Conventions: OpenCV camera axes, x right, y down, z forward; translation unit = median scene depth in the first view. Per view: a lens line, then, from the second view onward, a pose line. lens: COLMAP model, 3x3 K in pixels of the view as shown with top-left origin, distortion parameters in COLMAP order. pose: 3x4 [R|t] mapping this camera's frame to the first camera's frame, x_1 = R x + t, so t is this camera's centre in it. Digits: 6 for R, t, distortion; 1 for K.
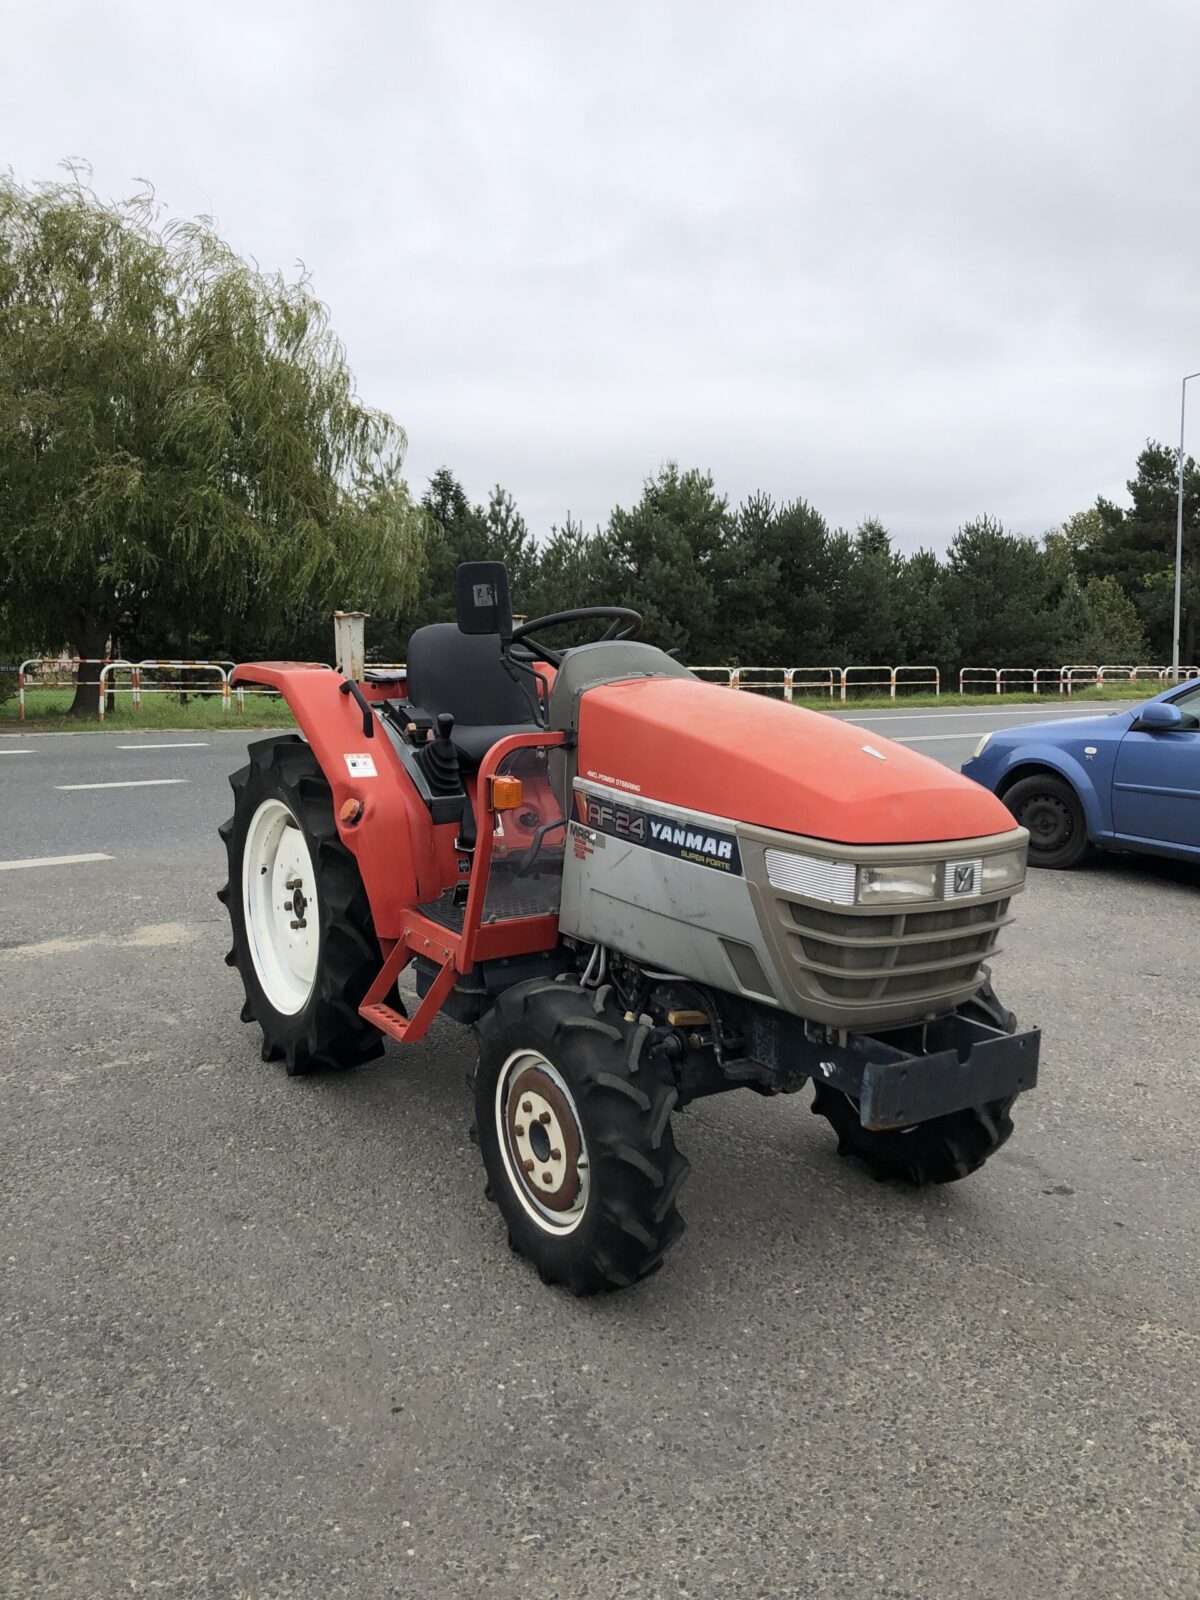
lens RADIAL K [[1322.4, 0, 620.2], [0, 1322.4, 792.5], [0, 0, 1]] dist [0.016876, -0.002698]
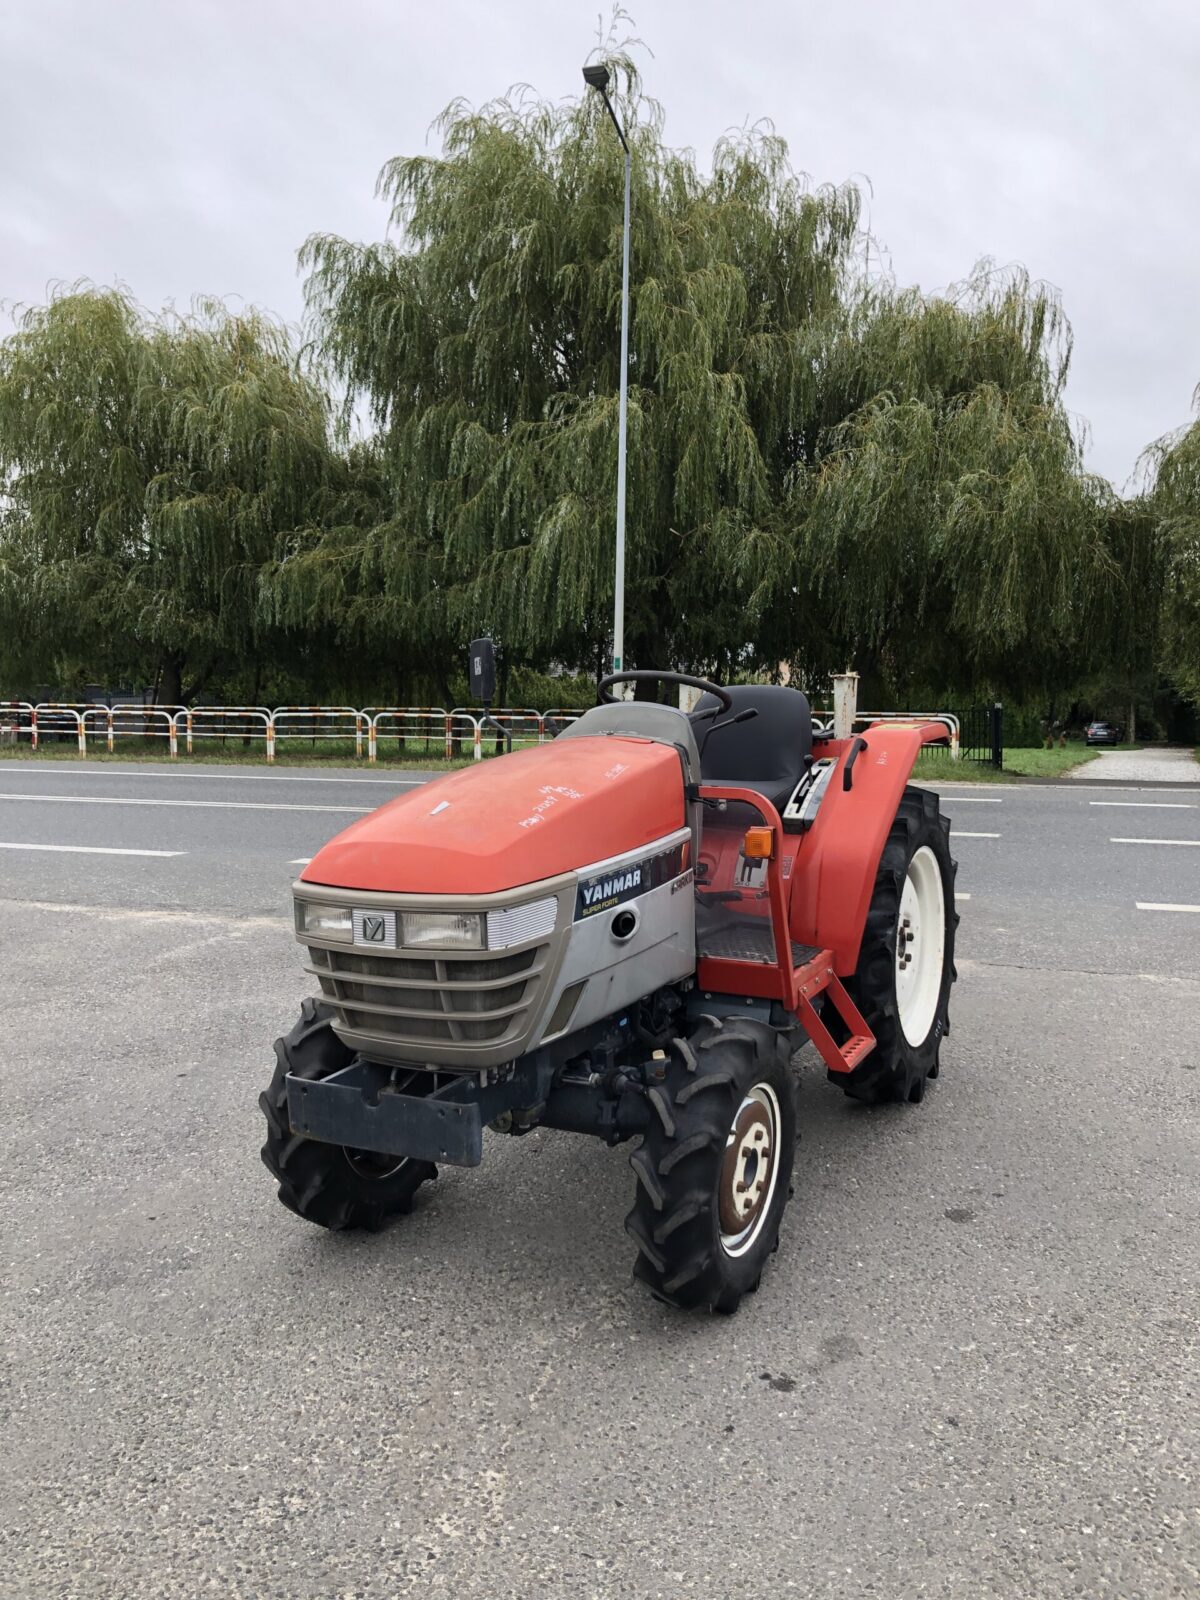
lens RADIAL K [[1304.7, 0, 600.0], [0, 1304.7, 800.0], [0, 0, 1]] dist [0.019766, -0.006598]
pose [[0.476901, 0.060542, -0.876870, 1.045671], [-0.092902, 0.995509, 0.018206, -0.060261], [0.874034, 0.072780, 0.480383, 0.547332]]
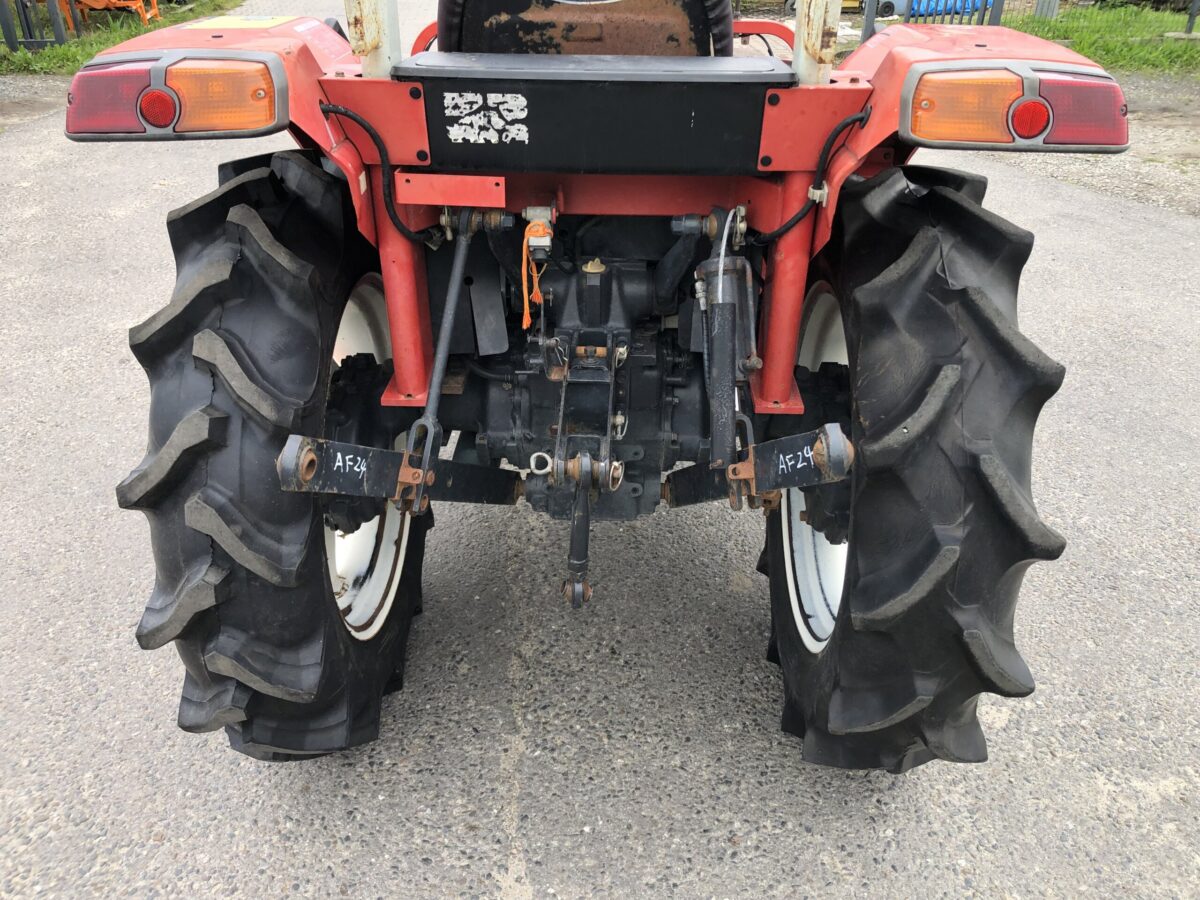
lens RADIAL K [[978.5, 0, 600.0], [0, 978.5, 450.0], [0, 0, 1]] dist [0.019766, -0.006598]
pose [[-0.808559, -0.310515, 0.499813, -0.477035], [0.060506, 0.801043, 0.595541, -0.249814], [-0.585296, 0.511772, -0.628903, 1.799833]]
